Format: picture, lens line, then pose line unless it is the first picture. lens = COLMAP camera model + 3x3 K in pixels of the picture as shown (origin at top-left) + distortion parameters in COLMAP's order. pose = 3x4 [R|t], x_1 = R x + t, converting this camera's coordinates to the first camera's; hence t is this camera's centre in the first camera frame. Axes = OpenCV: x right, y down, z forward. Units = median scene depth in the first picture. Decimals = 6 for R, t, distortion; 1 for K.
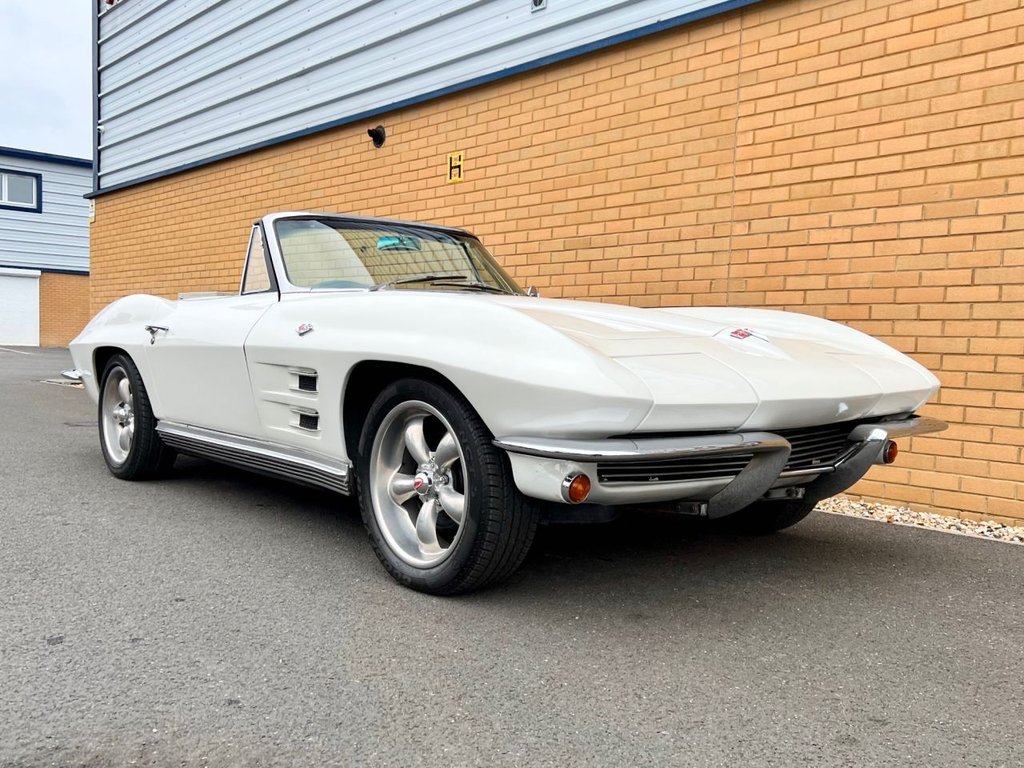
lens RADIAL K [[956.0, 0, 522.9], [0, 956.0, 425.9], [0, 0, 1]] dist [0.016379, 0.000000]
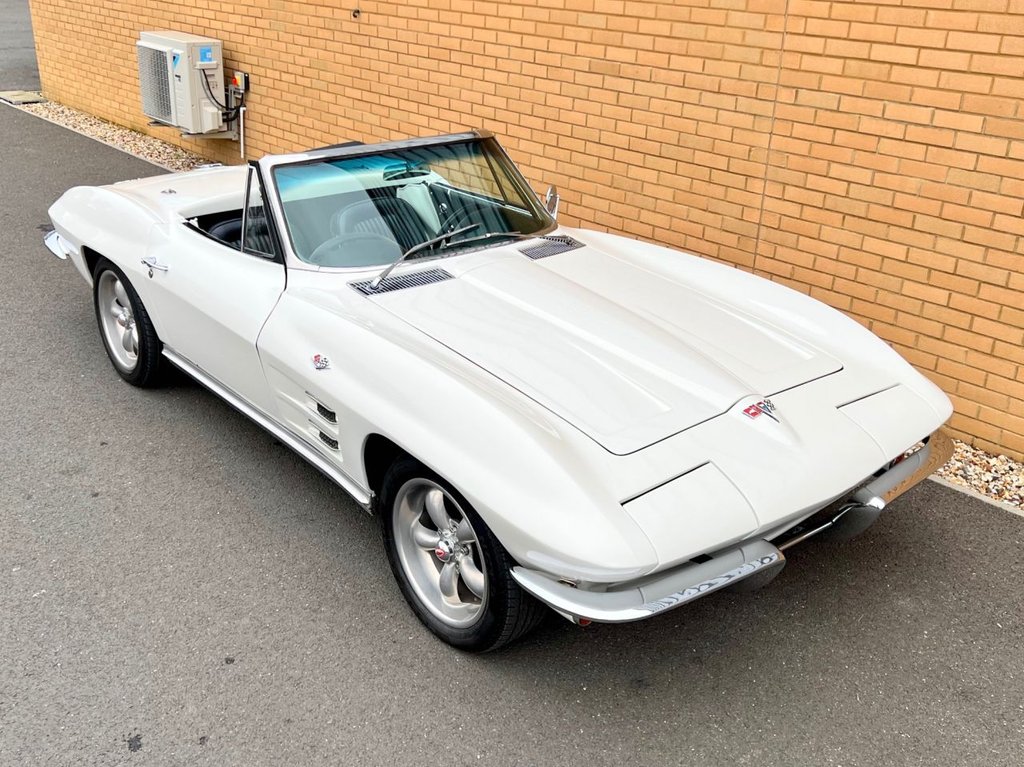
lens RADIAL K [[1072.2, 0, 547.4], [0, 1072.2, 415.0], [0, 0, 1]] dist [0.020200, 0.000000]
pose [[0.999931, 0.009492, 0.006967, 0.000511], [-0.011277, 0.942239, 0.334751, -0.274835], [-0.003387, -0.334806, 0.942281, -0.045633]]
